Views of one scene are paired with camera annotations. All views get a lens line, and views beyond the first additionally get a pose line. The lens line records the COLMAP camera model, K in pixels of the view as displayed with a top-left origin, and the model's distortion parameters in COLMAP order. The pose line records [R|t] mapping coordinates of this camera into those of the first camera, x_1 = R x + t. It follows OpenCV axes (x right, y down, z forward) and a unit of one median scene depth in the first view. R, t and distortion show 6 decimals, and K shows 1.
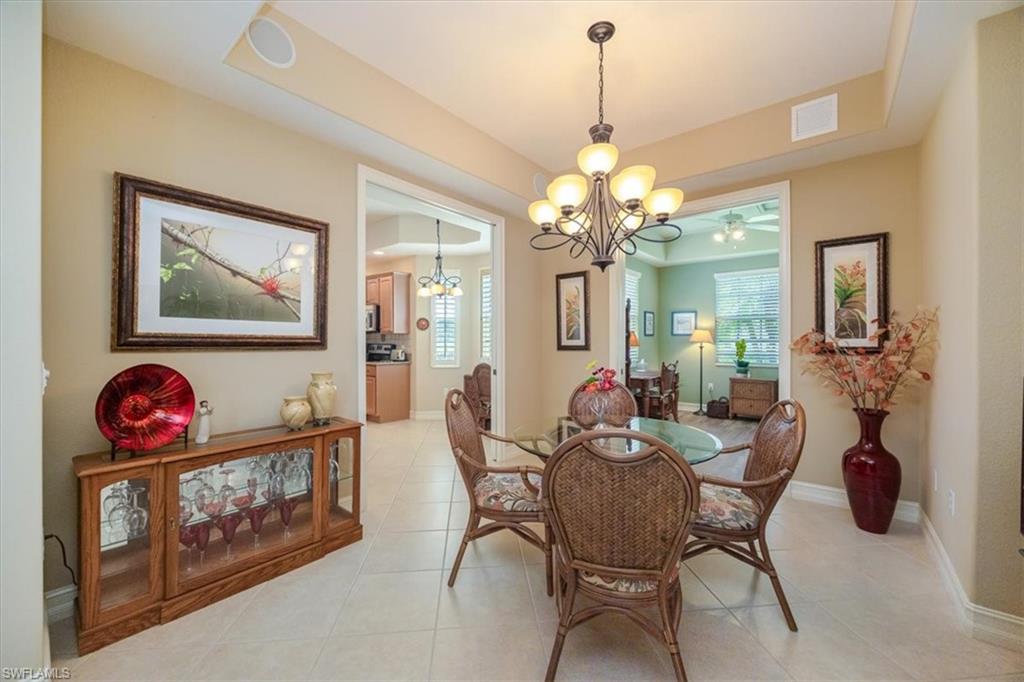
lens RADIAL K [[394.0, 0, 512.0], [0, 394.0, 341.0], [0, 0, 1]] dist [-0.000299, 0.000004]
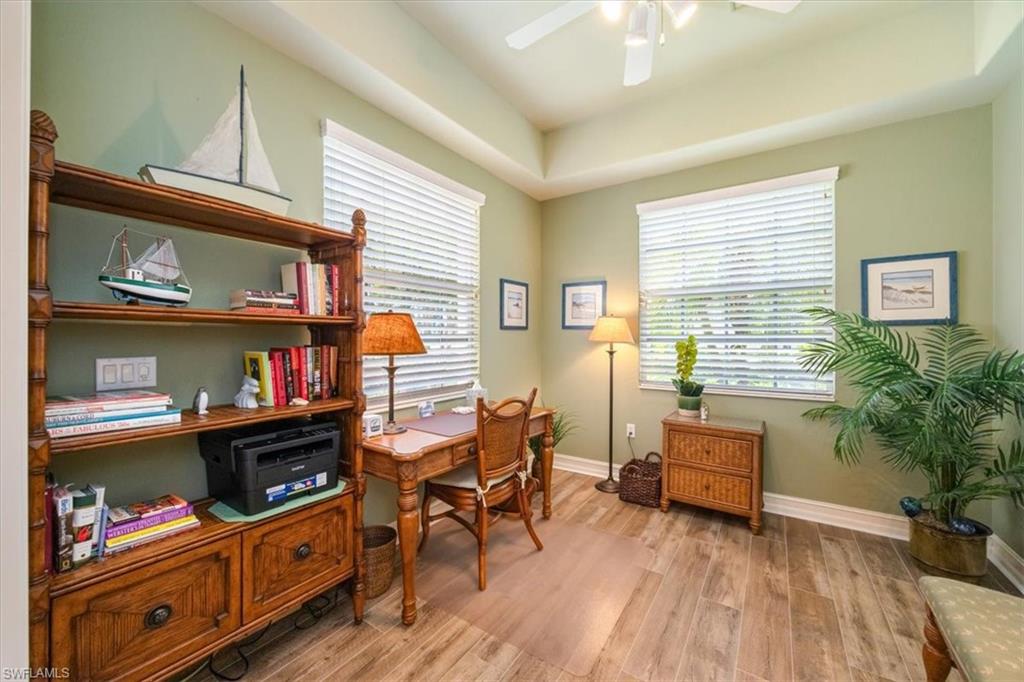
lens RADIAL K [[394.0, 0, 512.0], [0, 394.0, 341.0], [0, 0, 1]] dist [-0.000299, 0.000004]
pose [[0.995486, 0.000731, 0.094906, 0.311198], [-0.001461, 0.999970, 0.007616, -0.002079], [-0.094898, -0.007721, 0.995457, 0.523446]]
